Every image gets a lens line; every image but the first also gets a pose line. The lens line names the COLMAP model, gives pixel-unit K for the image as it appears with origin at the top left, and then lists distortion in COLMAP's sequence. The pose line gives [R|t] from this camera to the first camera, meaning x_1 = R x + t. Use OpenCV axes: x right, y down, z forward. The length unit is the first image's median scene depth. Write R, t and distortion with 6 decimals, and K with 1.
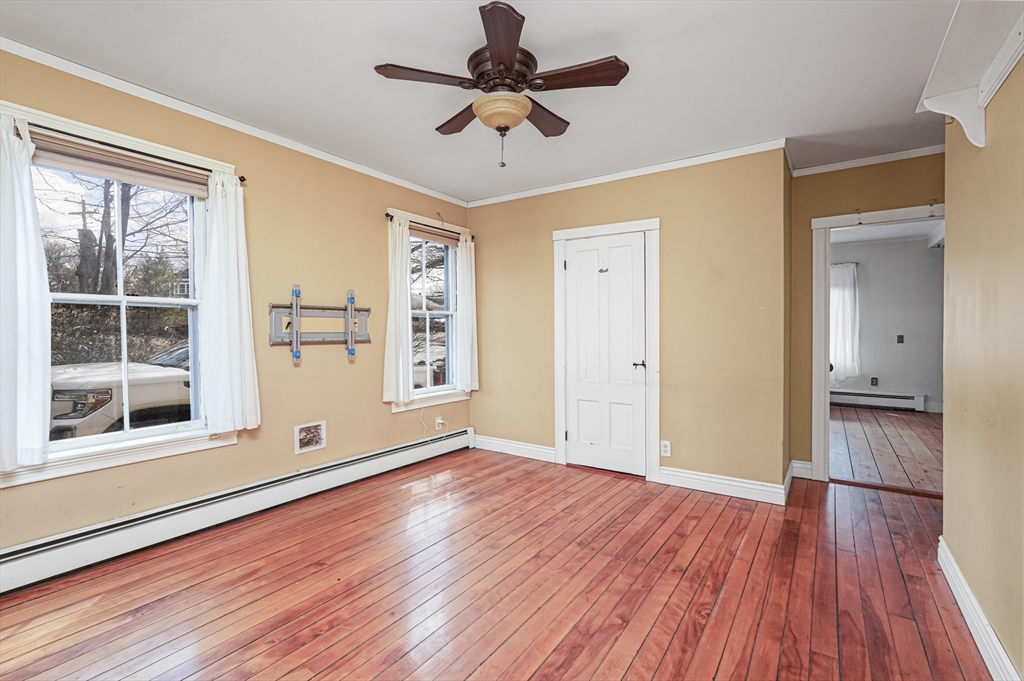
lens RADIAL K [[473.2, 0, 496.2], [0, 473.2, 340.8], [0, 0, 1]] dist [-0.001854, 0.000148]
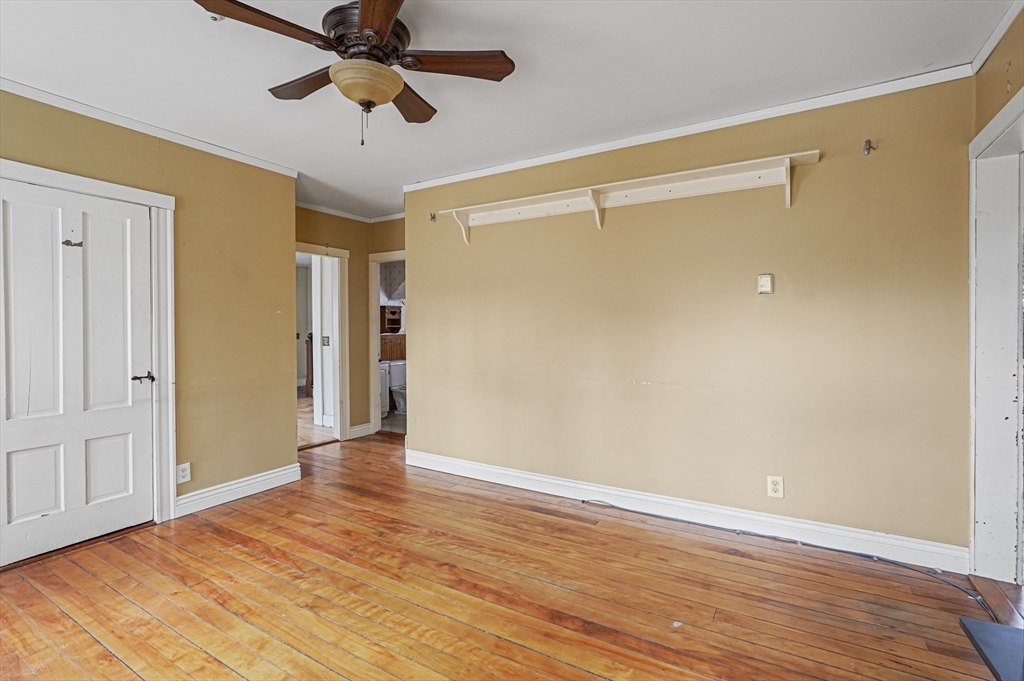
lens RADIAL K [[462.2, 0, 509.4], [0, 462.2, 334.6], [0, 0, 1]] dist [-0.002652, -0.000117]
pose [[-0.090387, -0.011921, 0.995835, -0.601694], [0.021683, 0.999668, 0.013935, -0.021491], [-0.995671, 0.022852, -0.090099, 0.577717]]
